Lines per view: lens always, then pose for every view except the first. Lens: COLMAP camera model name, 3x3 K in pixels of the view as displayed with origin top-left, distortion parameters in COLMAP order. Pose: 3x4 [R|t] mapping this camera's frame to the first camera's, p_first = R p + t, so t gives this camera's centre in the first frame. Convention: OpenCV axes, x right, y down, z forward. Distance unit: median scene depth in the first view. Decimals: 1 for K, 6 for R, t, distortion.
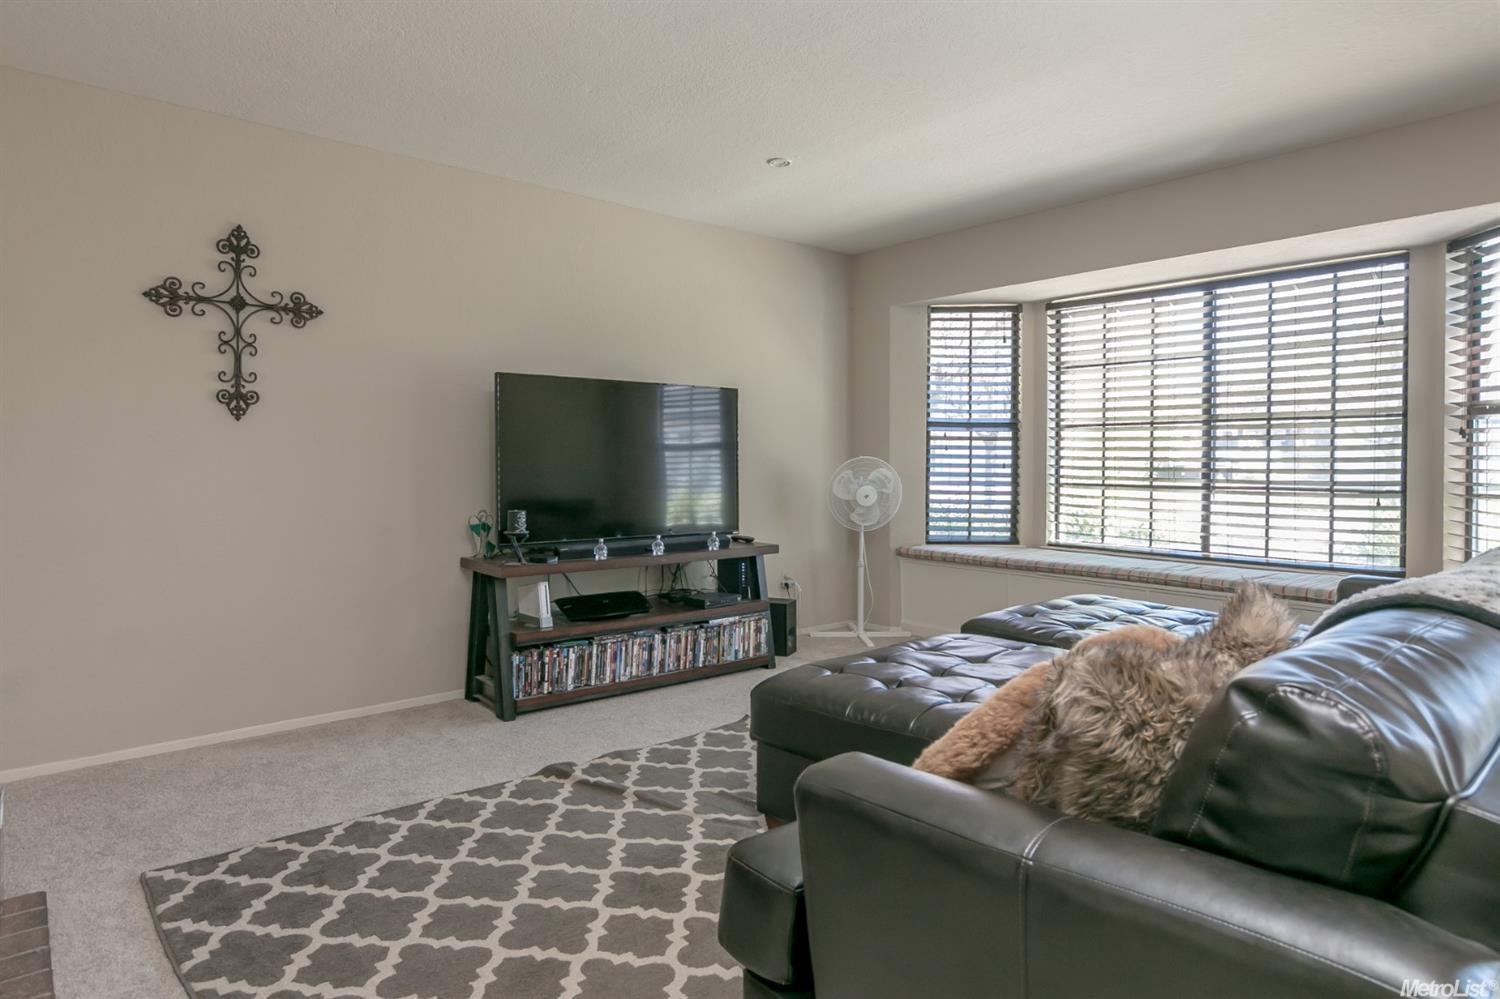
lens RADIAL K [[839.0, 0, 749.7], [0, 839.0, 488.4], [0, 0, 1]] dist [0.002149, 0.000398]
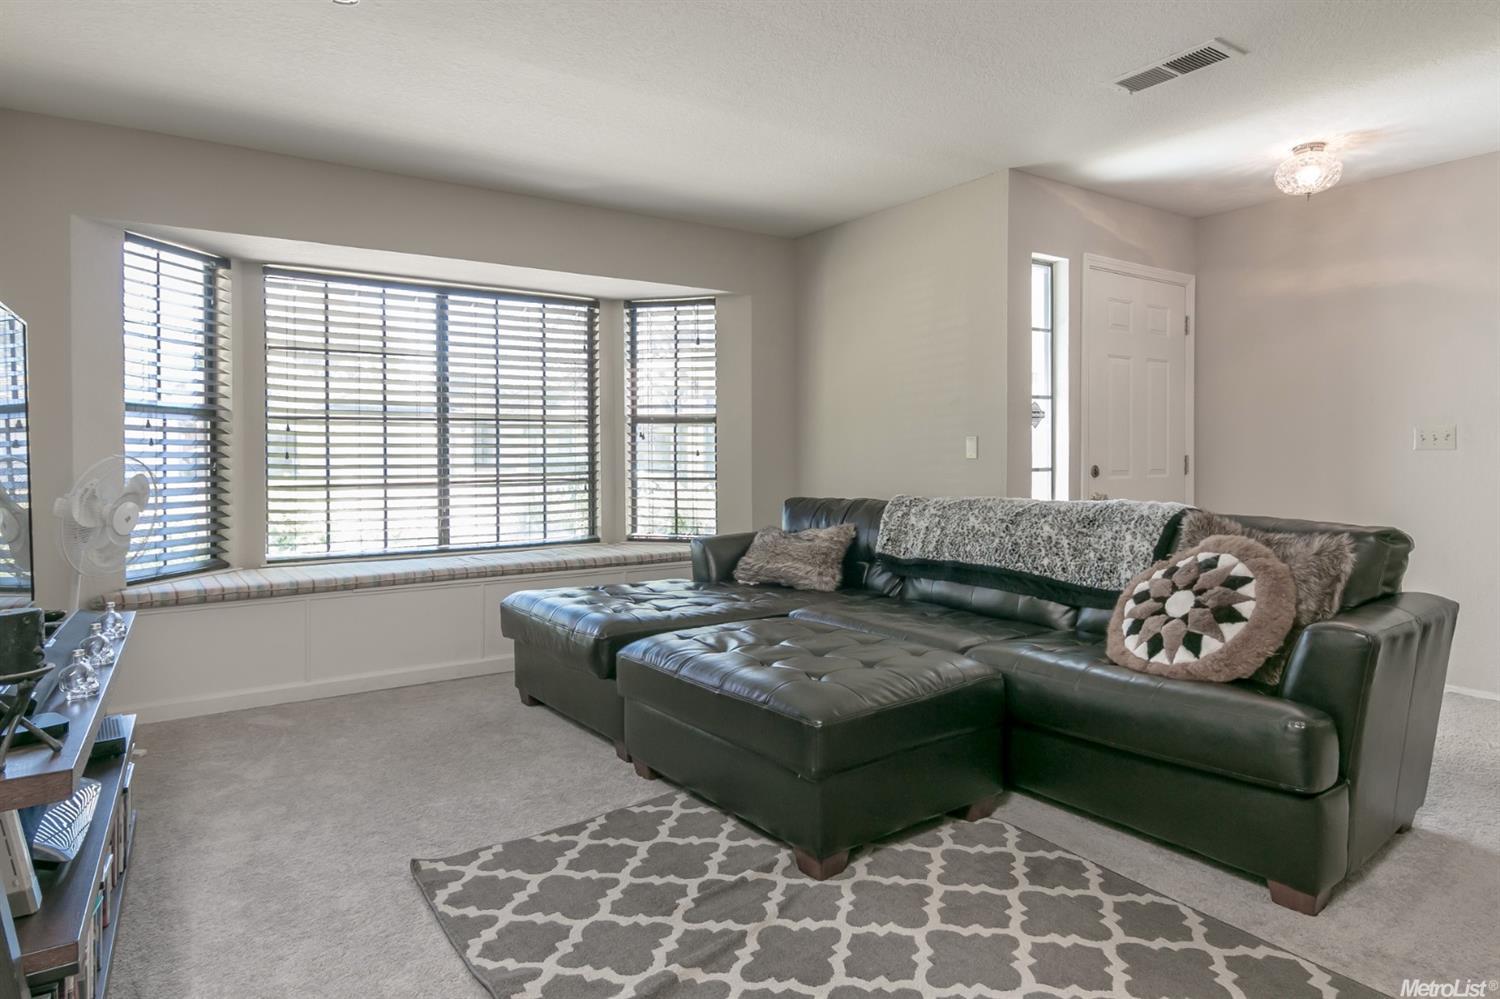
lens RADIAL K [[839.0, 0, 751.6], [0, 839.0, 469.0], [0, 0, 1]] dist [0.002149, 0.000398]
pose [[0.145375, -0.021931, 0.989133, -0.438542], [0.041400, 0.999013, 0.016065, -0.019354], [-0.988510, 0.038615, 0.146140, 0.477096]]
